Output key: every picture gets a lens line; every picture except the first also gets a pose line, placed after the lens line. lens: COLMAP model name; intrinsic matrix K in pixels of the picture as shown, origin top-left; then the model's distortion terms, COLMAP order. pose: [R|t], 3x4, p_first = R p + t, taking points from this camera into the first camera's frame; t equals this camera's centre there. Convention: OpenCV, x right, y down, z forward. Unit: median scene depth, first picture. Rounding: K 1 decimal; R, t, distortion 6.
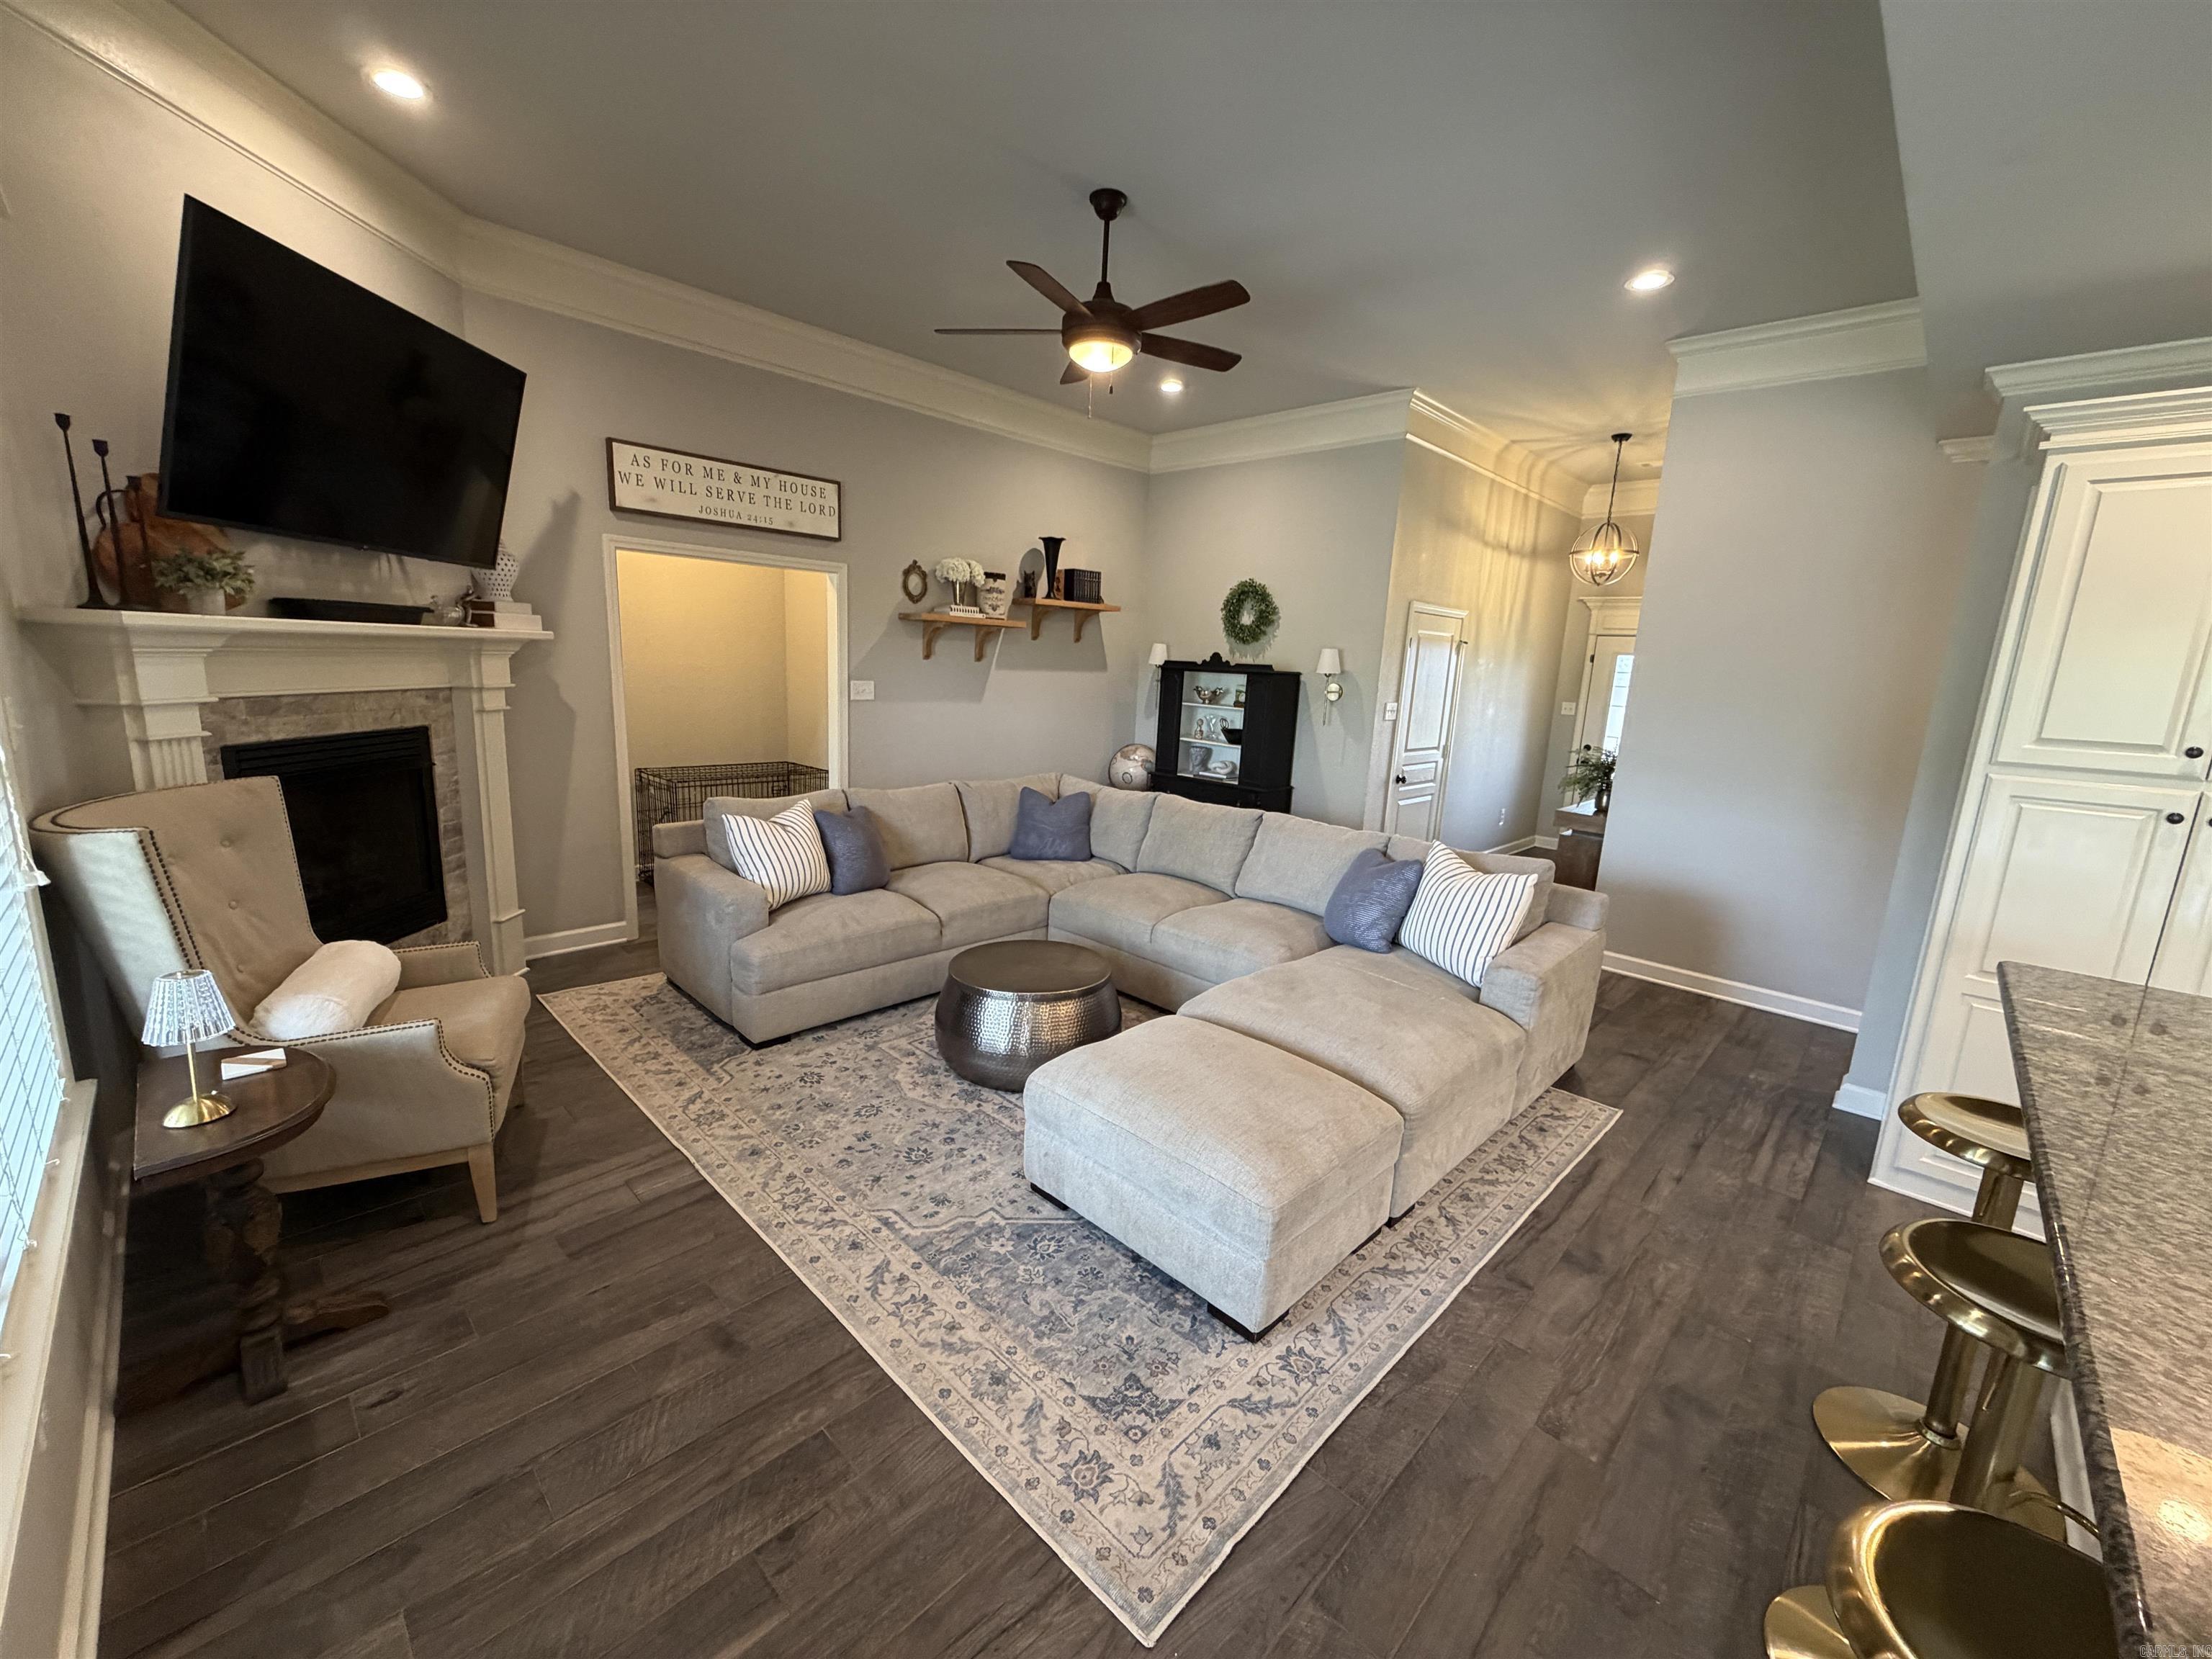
lens RADIAL K [[882.5, 0, 1095.9], [0, 882.5, 832.2], [0, 0, 1]] dist [-0.000749, 0.000417]
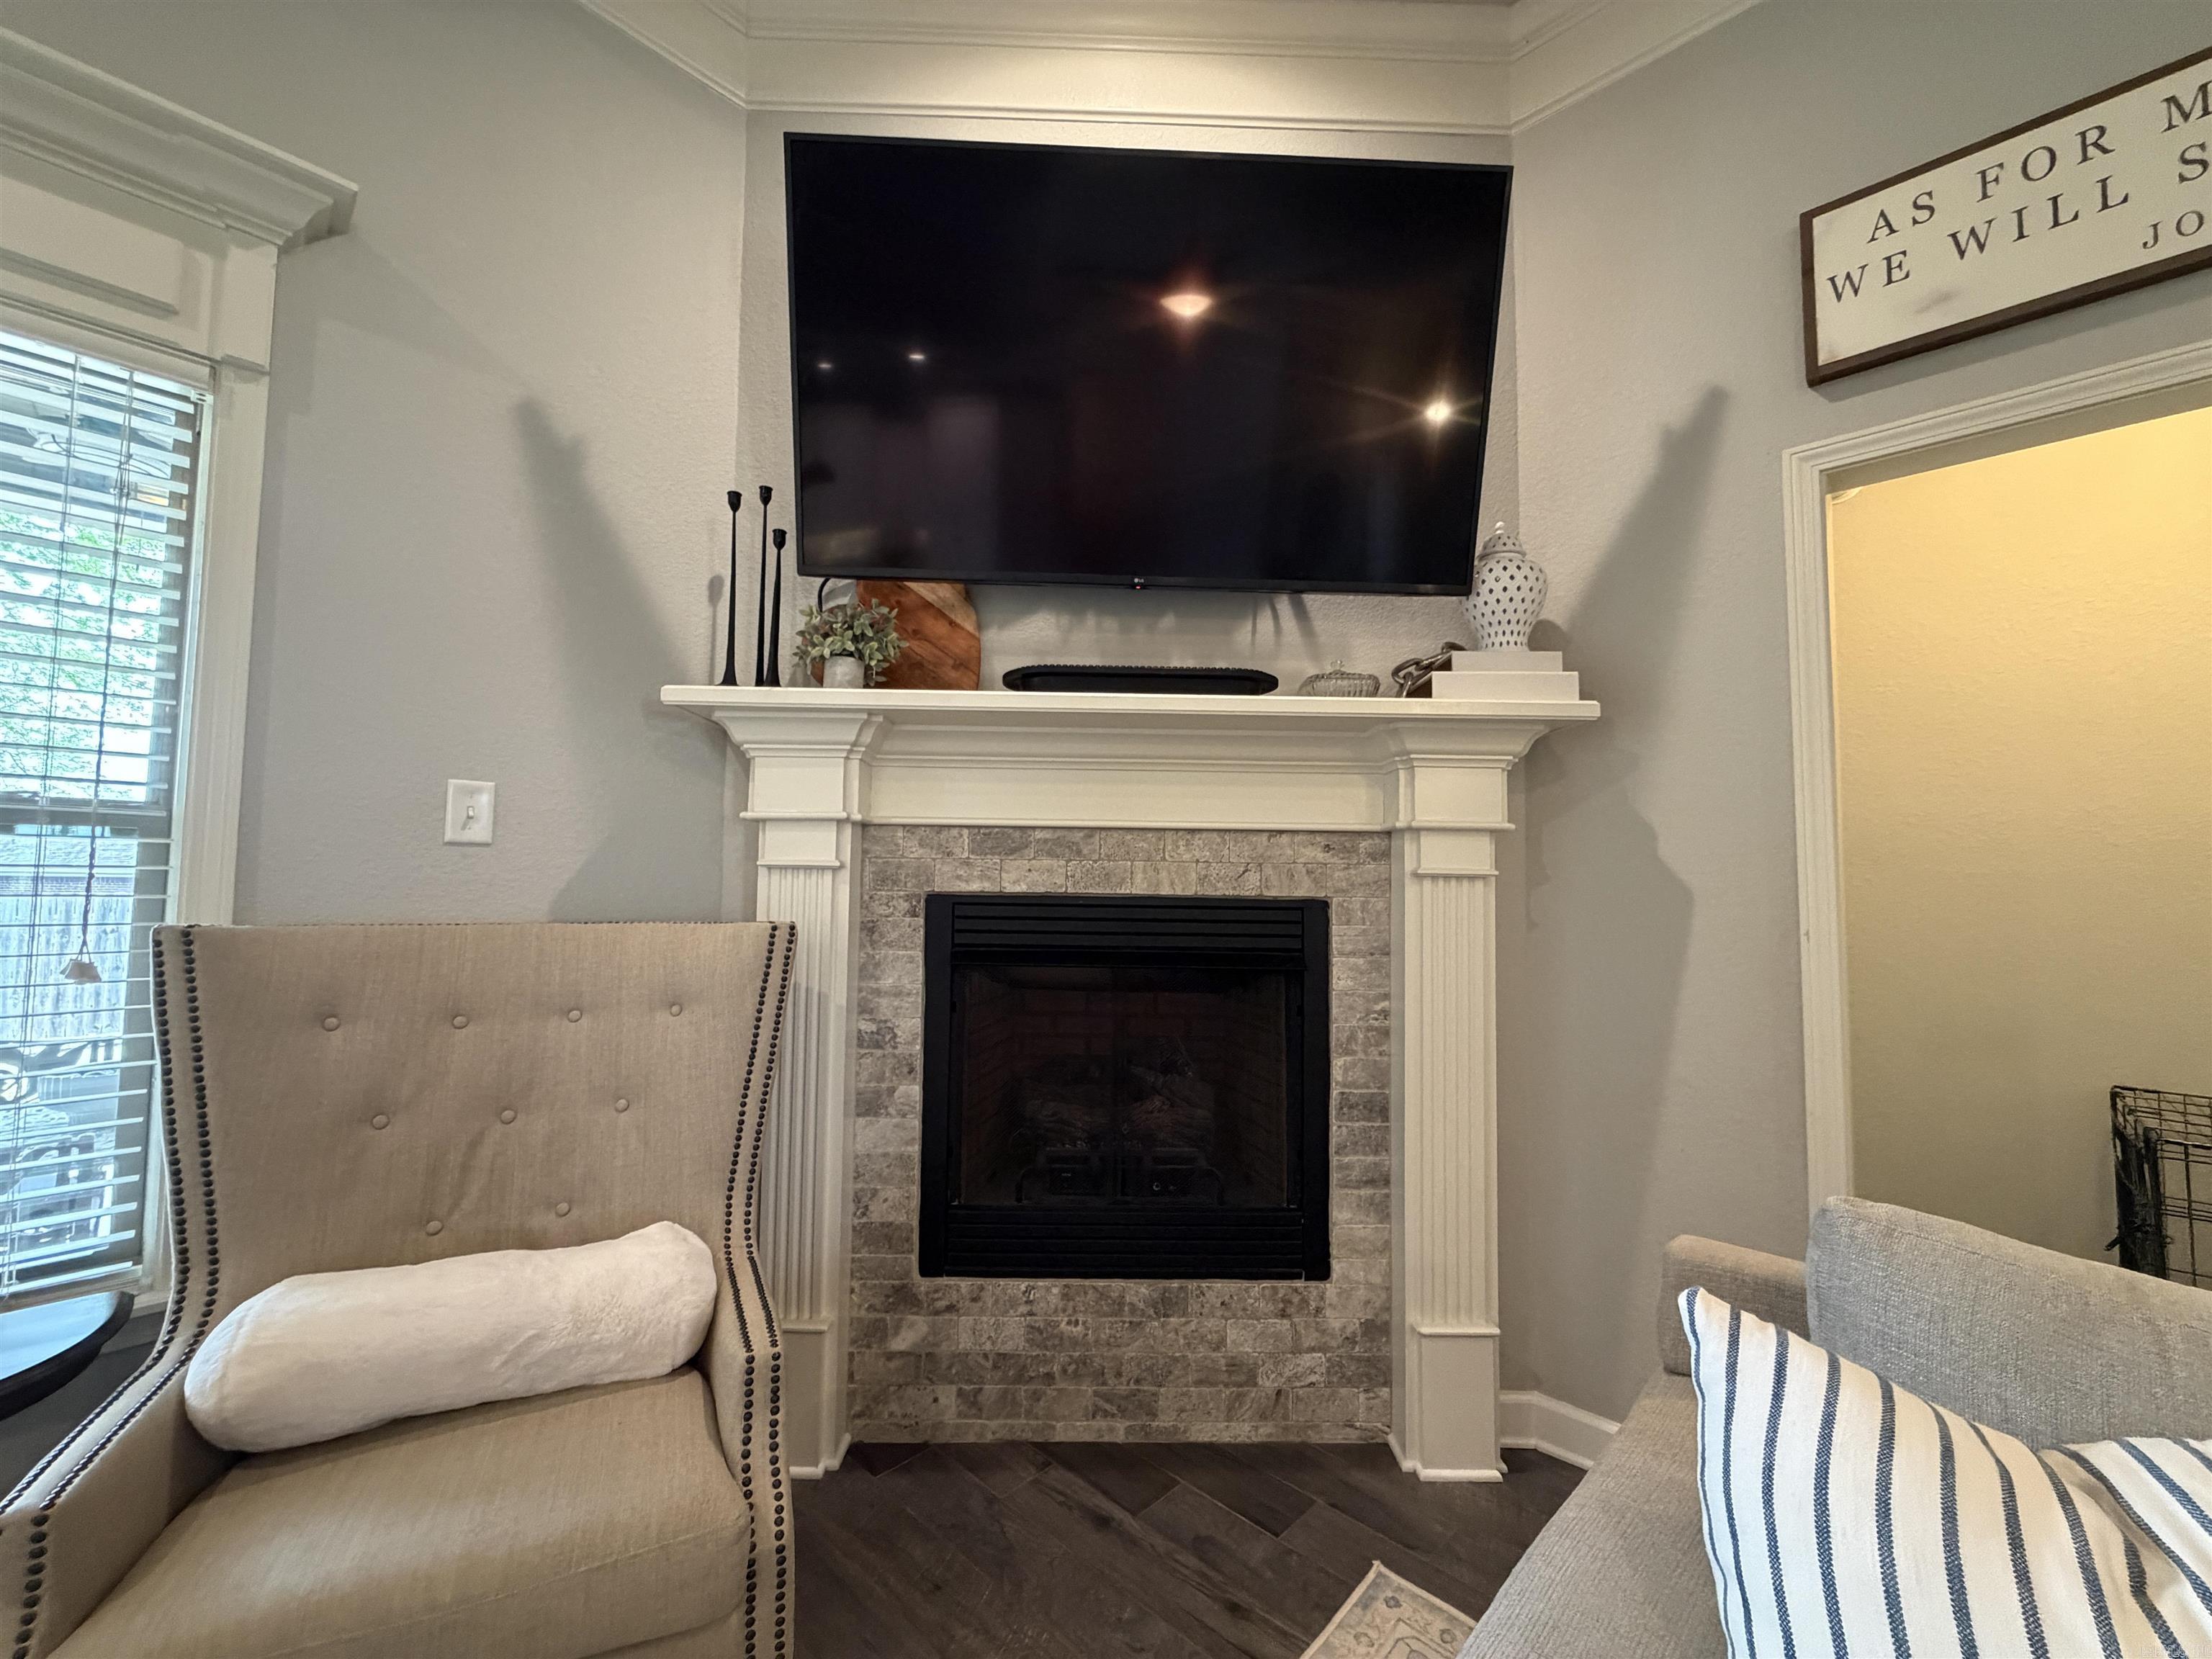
lens RADIAL K [[882.5, 0, 1095.9], [0, 882.5, 832.2], [0, 0, 1]] dist [-0.000749, 0.000417]
pose [[0.013054, -0.102670, -0.994630, -0.203184], [-0.205151, 0.973279, -0.103158, -0.072039], [0.978643, 0.205396, -0.008357, 0.817280]]
